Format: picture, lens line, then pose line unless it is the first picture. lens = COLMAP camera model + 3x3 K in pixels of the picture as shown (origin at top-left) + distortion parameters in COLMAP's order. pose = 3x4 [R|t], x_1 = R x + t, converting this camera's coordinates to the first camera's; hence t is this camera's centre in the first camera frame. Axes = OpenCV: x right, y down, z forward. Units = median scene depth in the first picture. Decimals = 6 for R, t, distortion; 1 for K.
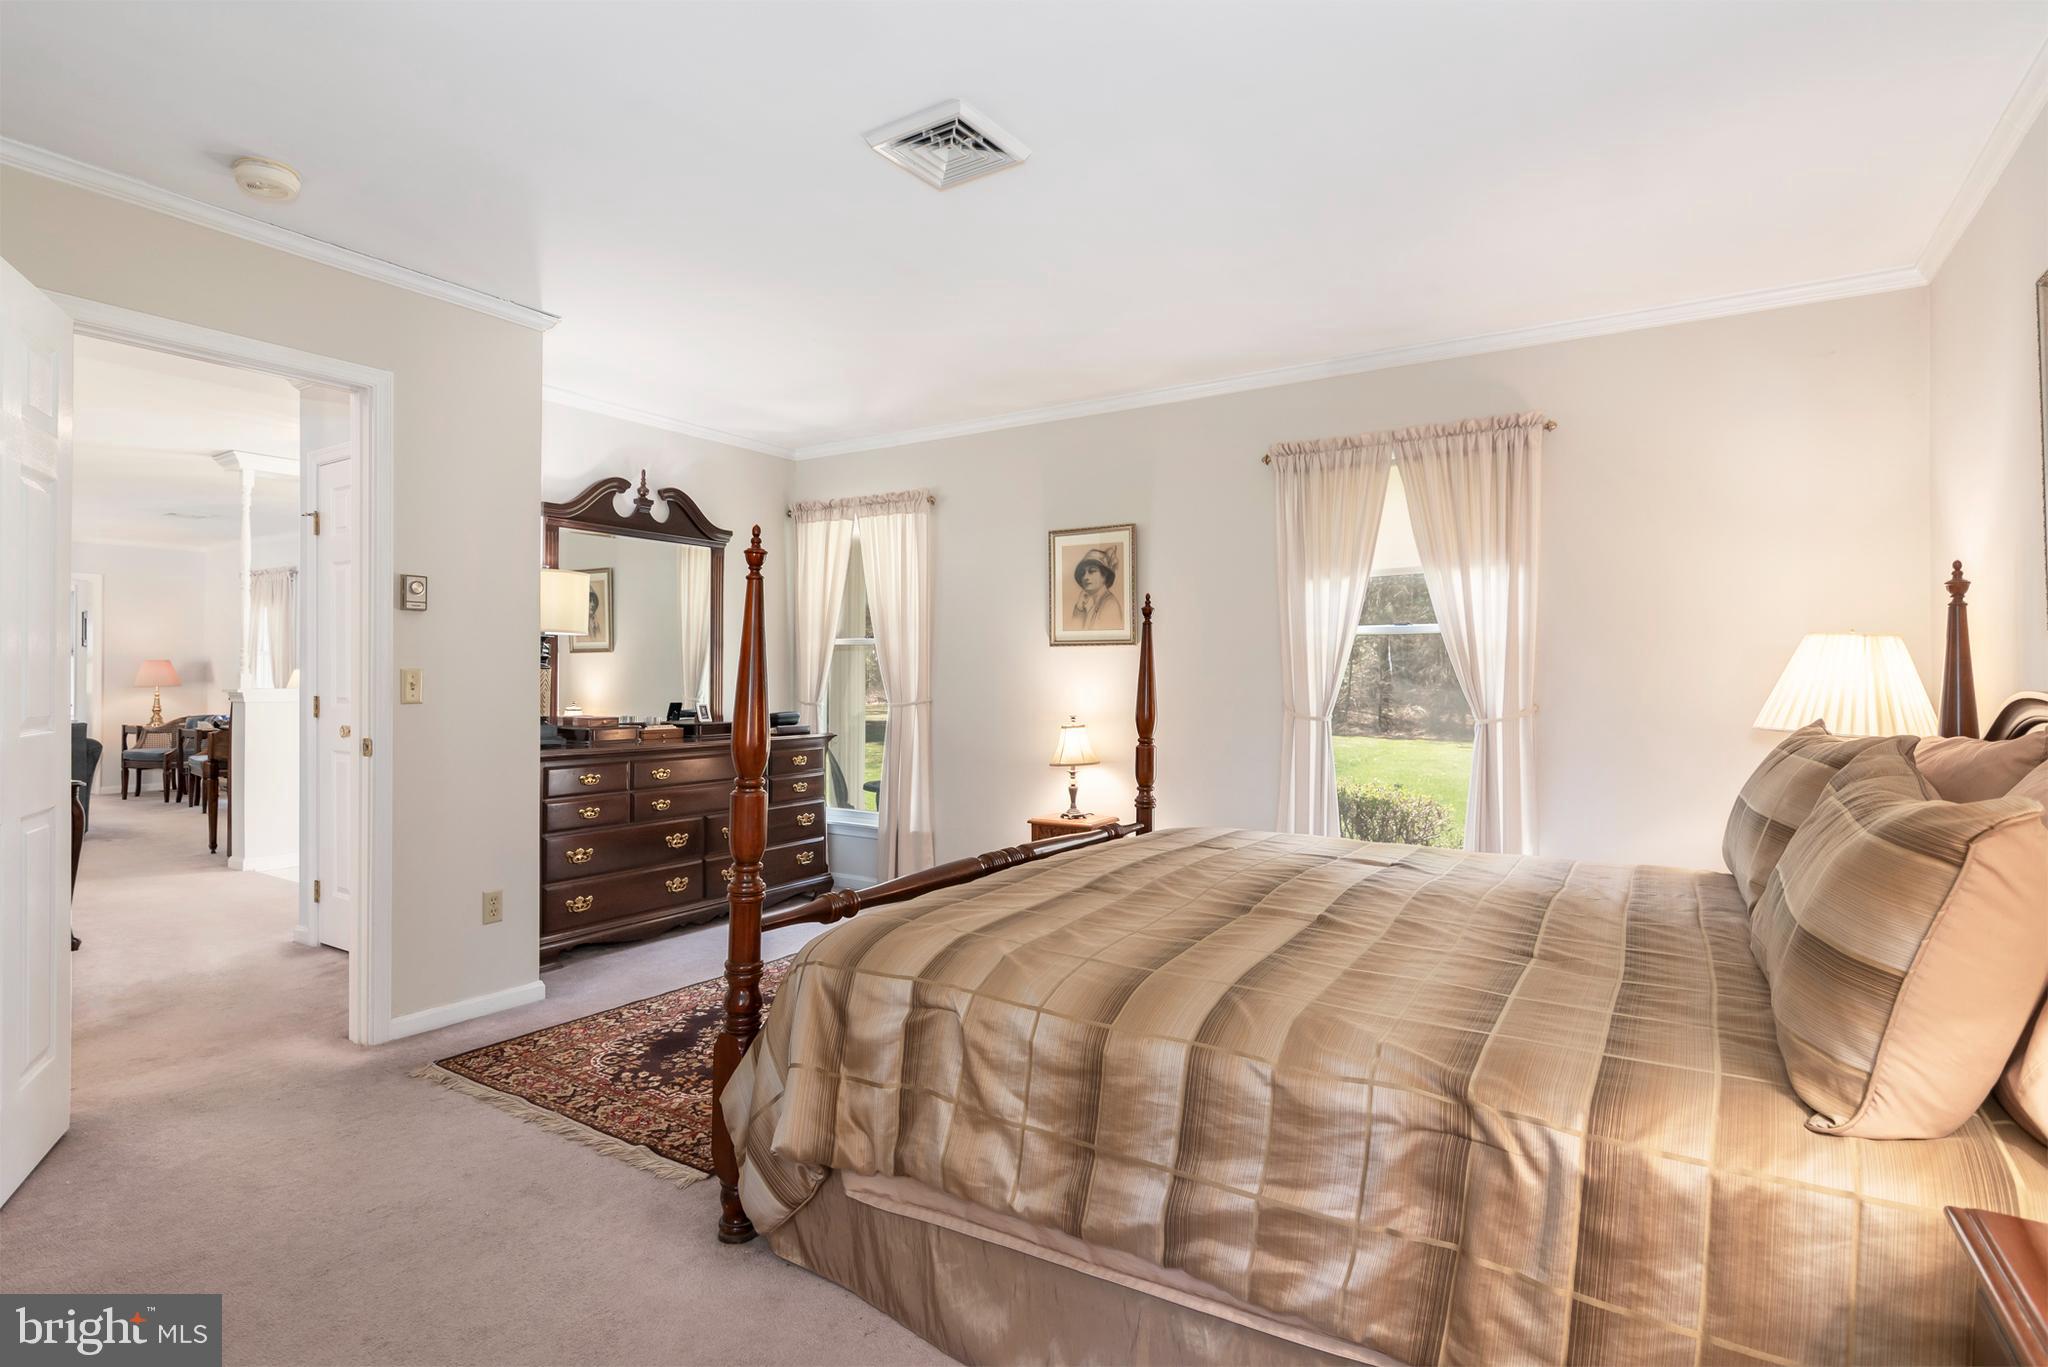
lens RADIAL K [[1012.4, 0, 1024.0], [0, 1012.4, 683.5], [0, 0, 1]] dist [0.011763, -0.000072]
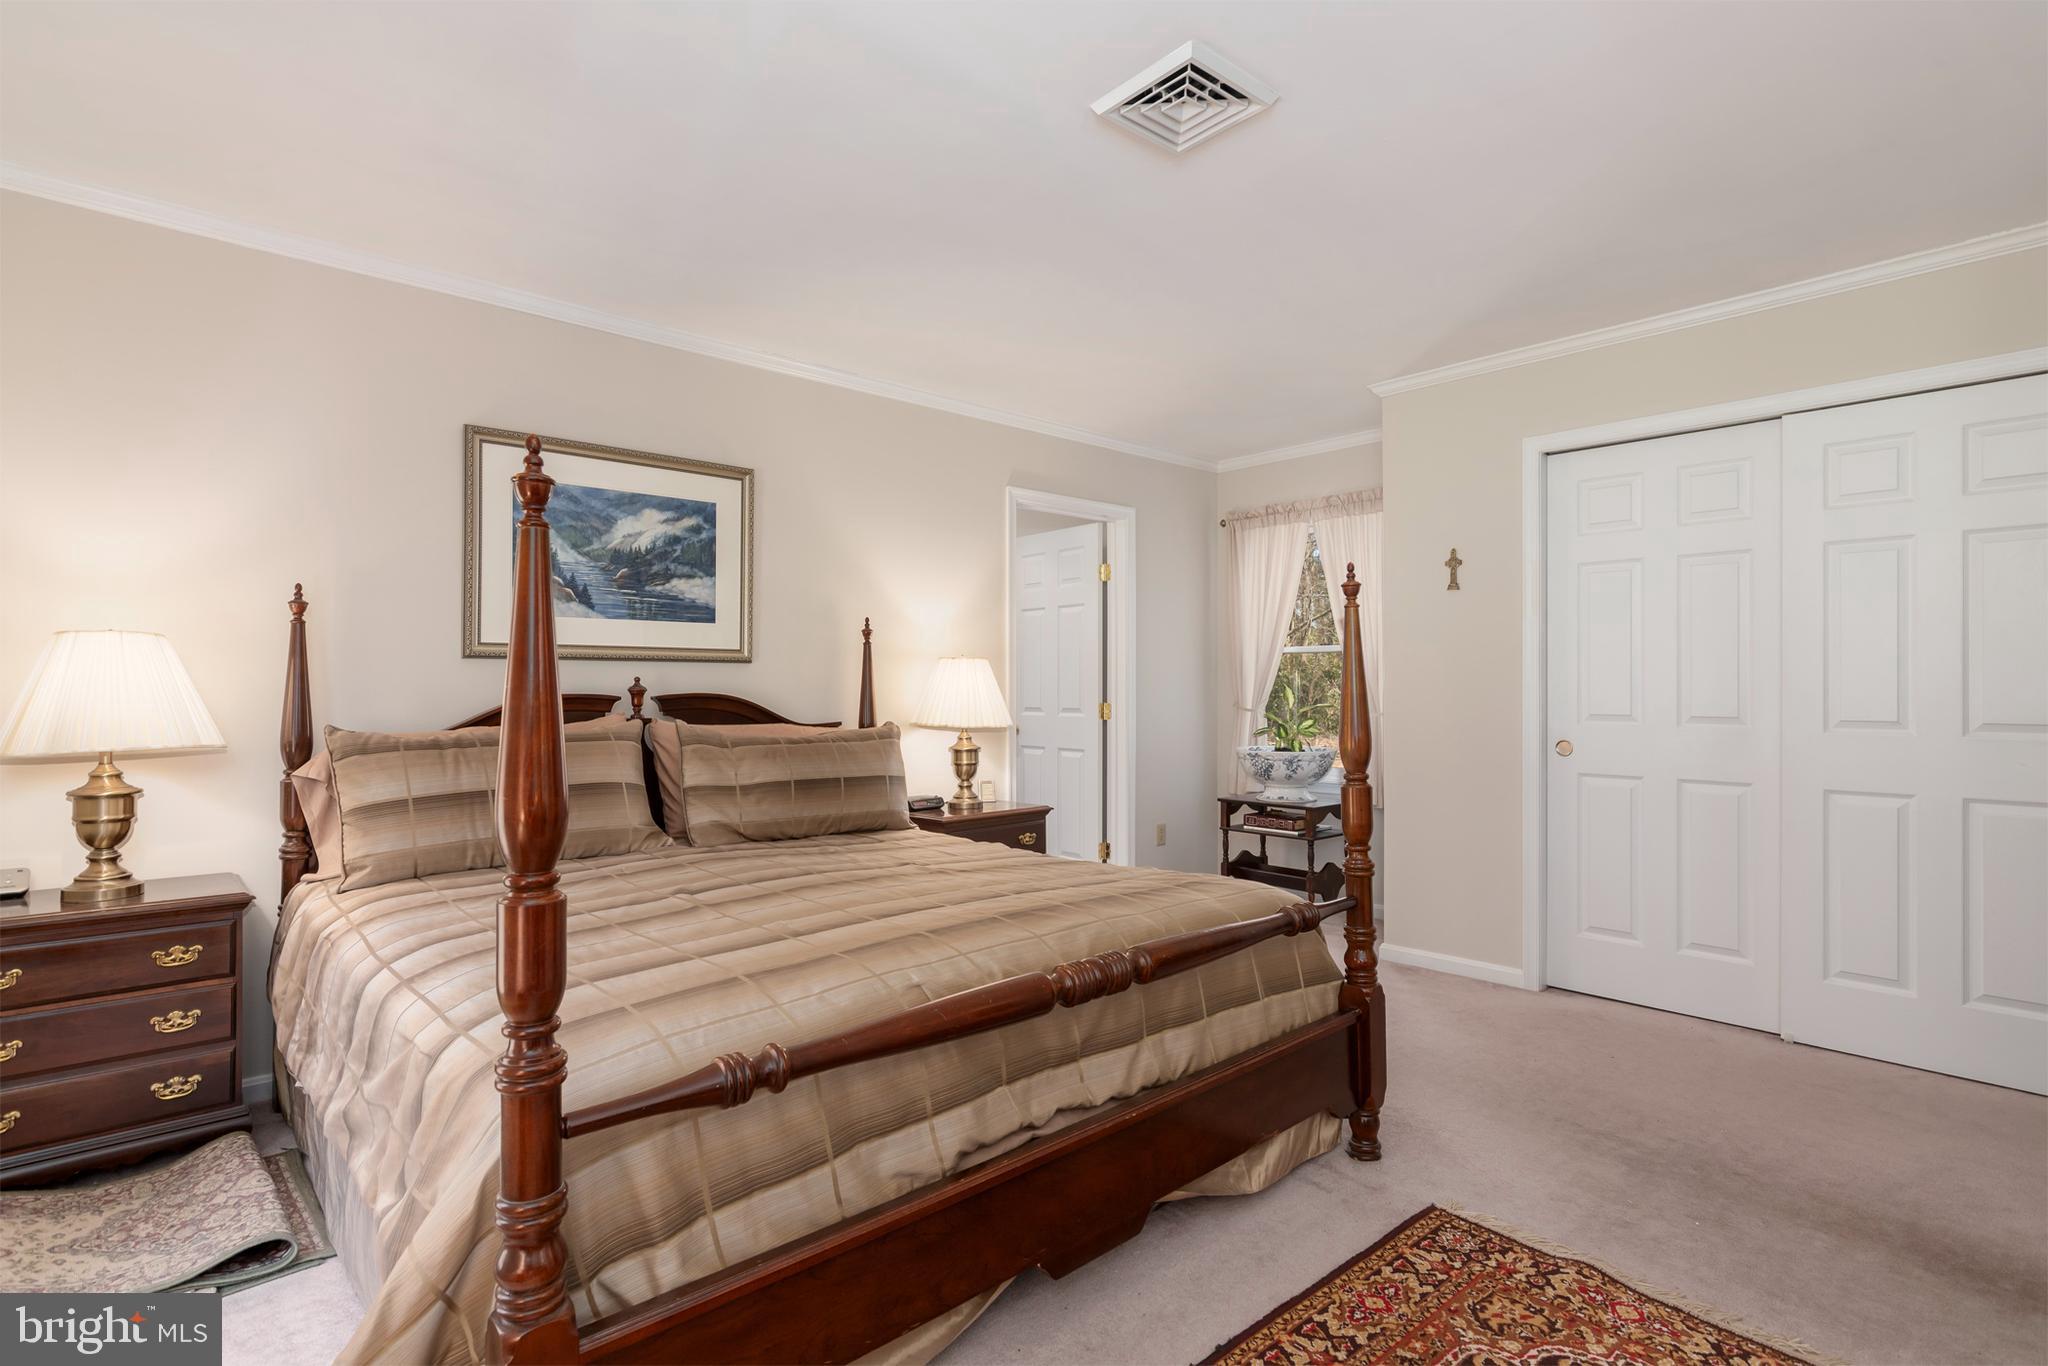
lens RADIAL K [[1012.4, 0, 1024.0], [0, 1012.4, 683.0], [0, 0, 1]] dist [0.011763, -0.000072]
pose [[-0.962165, -0.002754, 0.272454, -0.094406], [-0.000621, 0.999968, 0.007913, -0.009779], [-0.272467, 0.007445, -0.962136, 1.009450]]
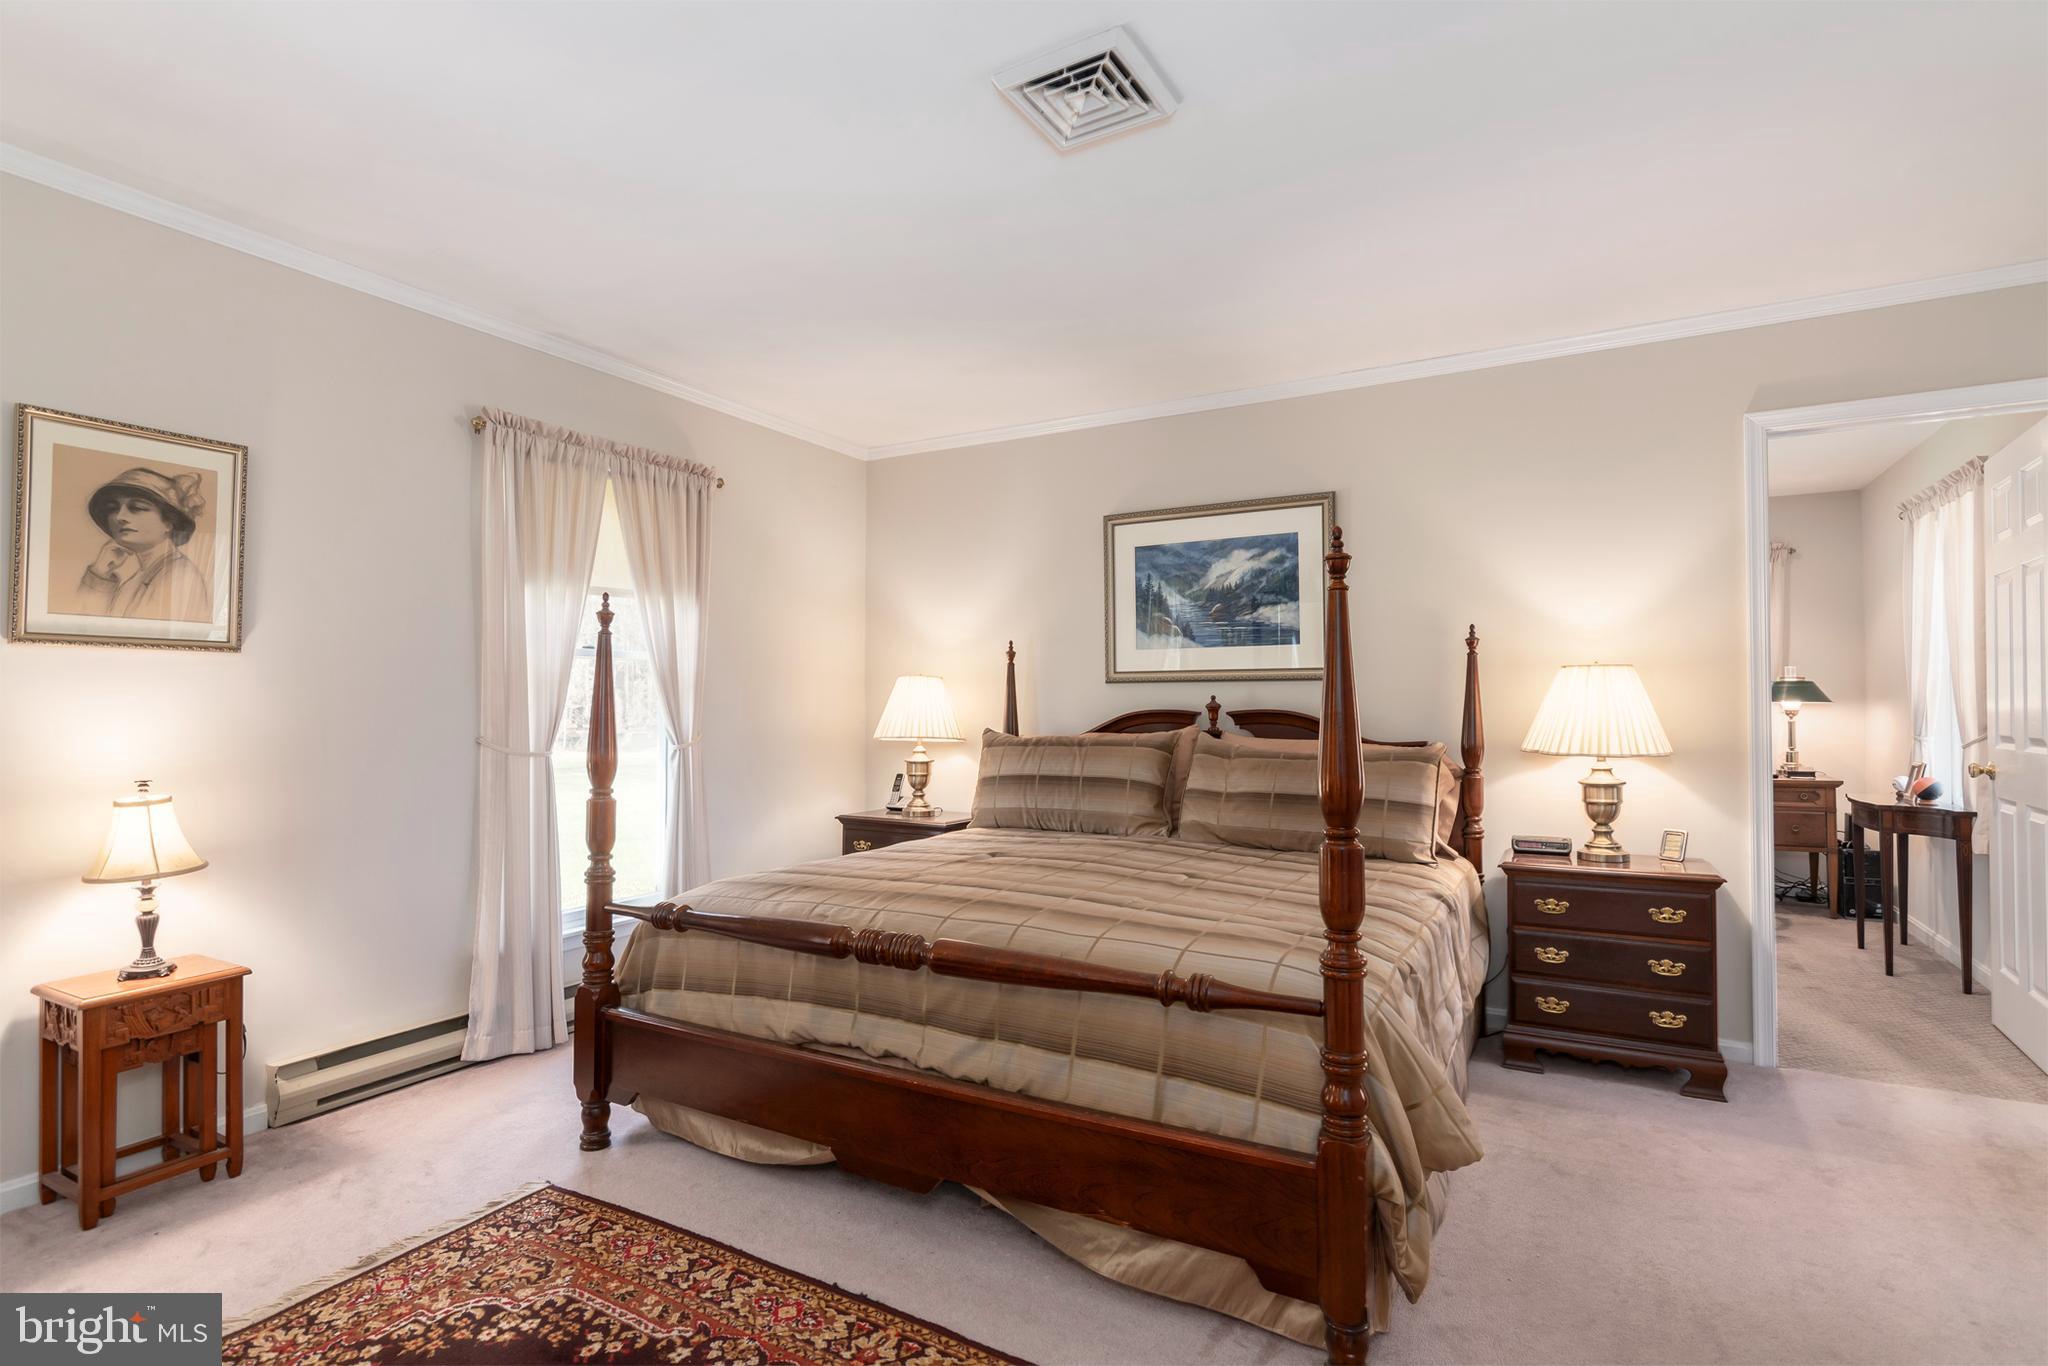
lens RADIAL K [[1007.4, 0, 1009.6], [0, 1007.4, 687.3], [0, 0, 1]] dist [-0.002310, -0.000217]
pose [[-0.030549, 0.017161, 0.999386, -0.487580], [0.011013, 0.999798, -0.016832, -0.002356], [-0.999473, 0.010492, -0.030731, 0.570685]]
